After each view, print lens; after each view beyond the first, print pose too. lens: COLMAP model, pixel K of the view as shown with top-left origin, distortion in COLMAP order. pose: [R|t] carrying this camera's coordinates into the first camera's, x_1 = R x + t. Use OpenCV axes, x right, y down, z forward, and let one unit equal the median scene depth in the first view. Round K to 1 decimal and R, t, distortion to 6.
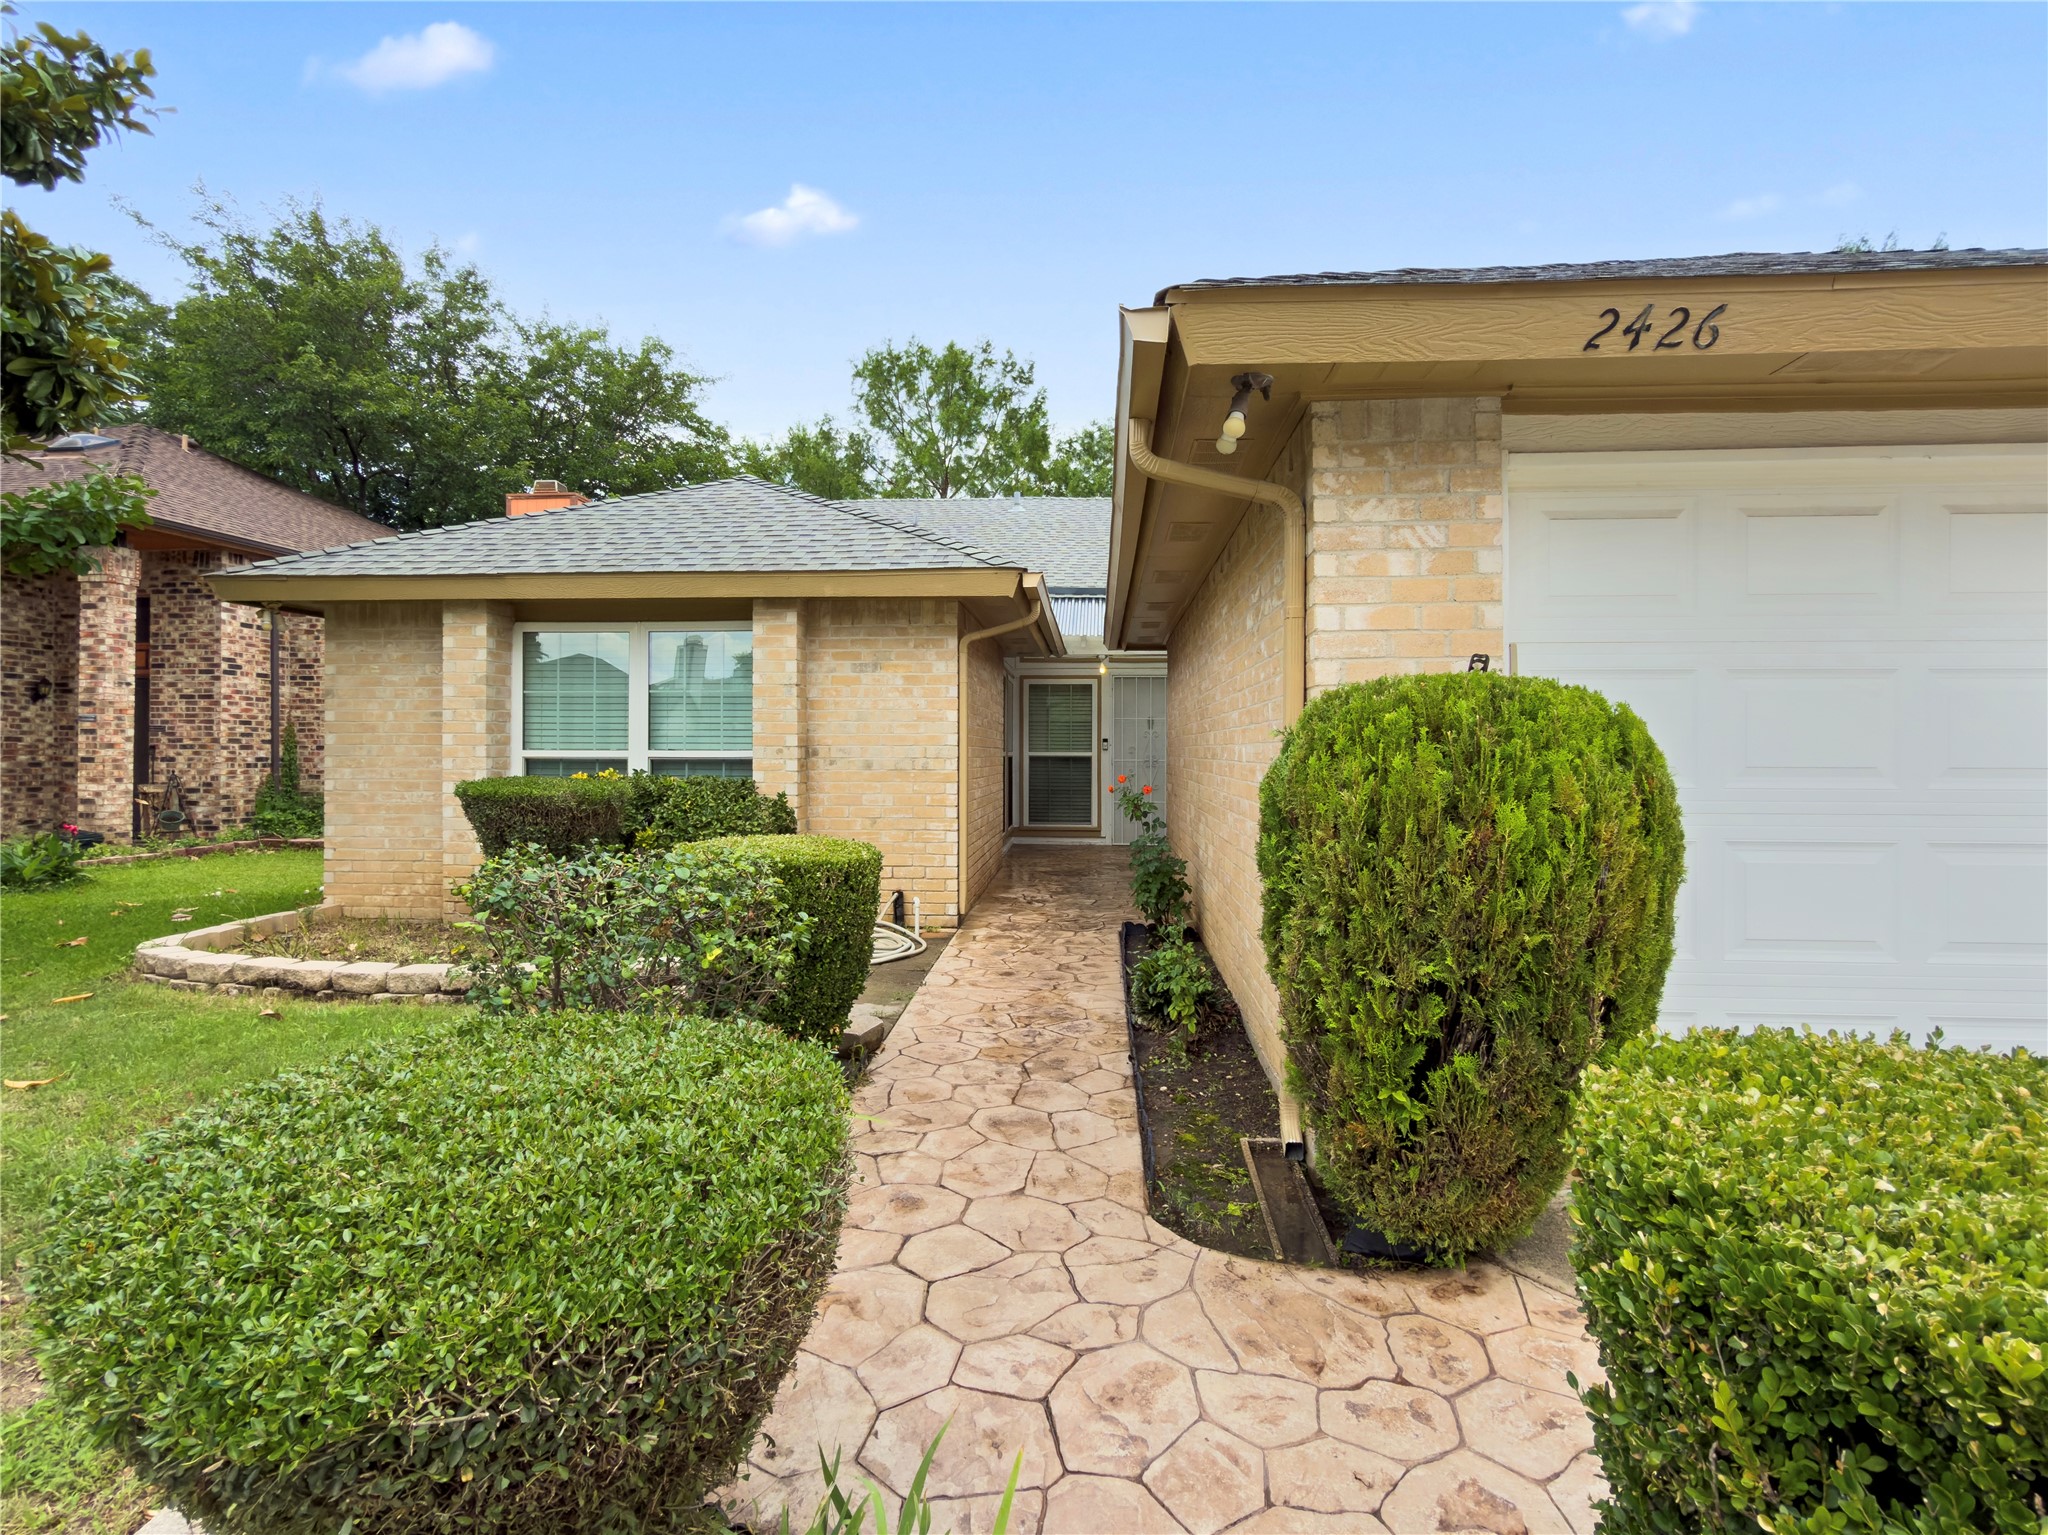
lens RADIAL K [[969.5, 0, 1005.3], [0, 969.5, 750.0], [0, 0, 1]] dist [0.001405, 0.000198]
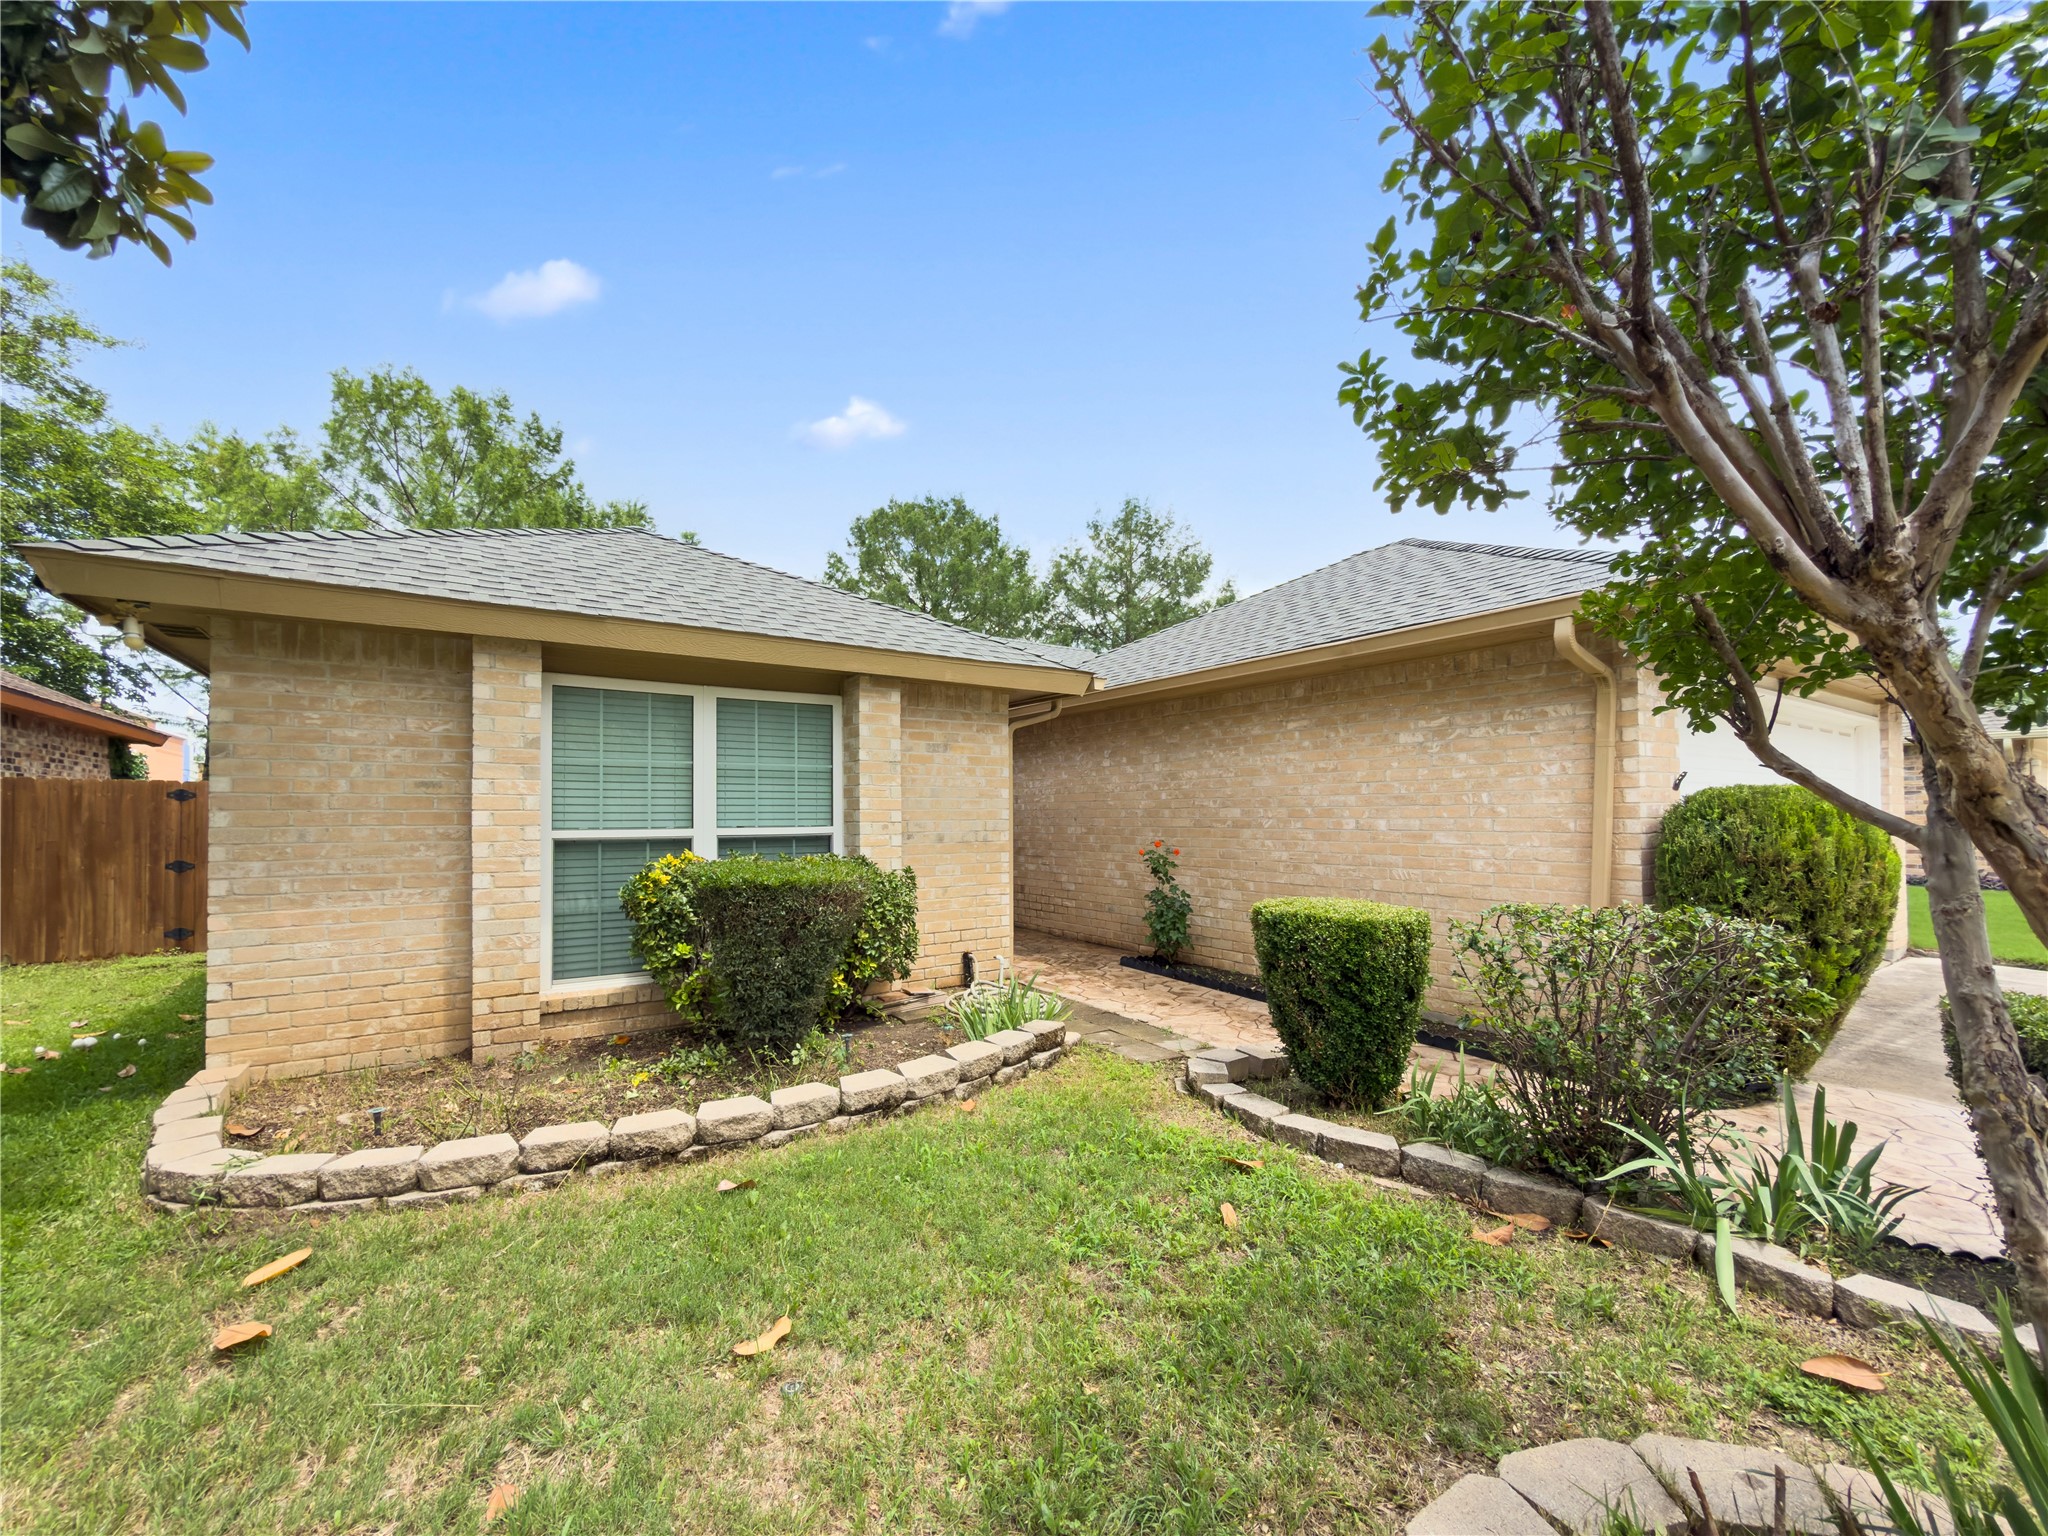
lens RADIAL K [[826.7, 0, 1014.8], [0, 826.7, 801.6], [0, 0, 1]] dist [-0.000096, 0.000086]
pose [[0.787954, 0.002757, 0.615728, -0.644139], [0.007488, 0.999873, -0.014059, -0.011626], [-0.615689, 0.015688, 0.787833, 0.228063]]
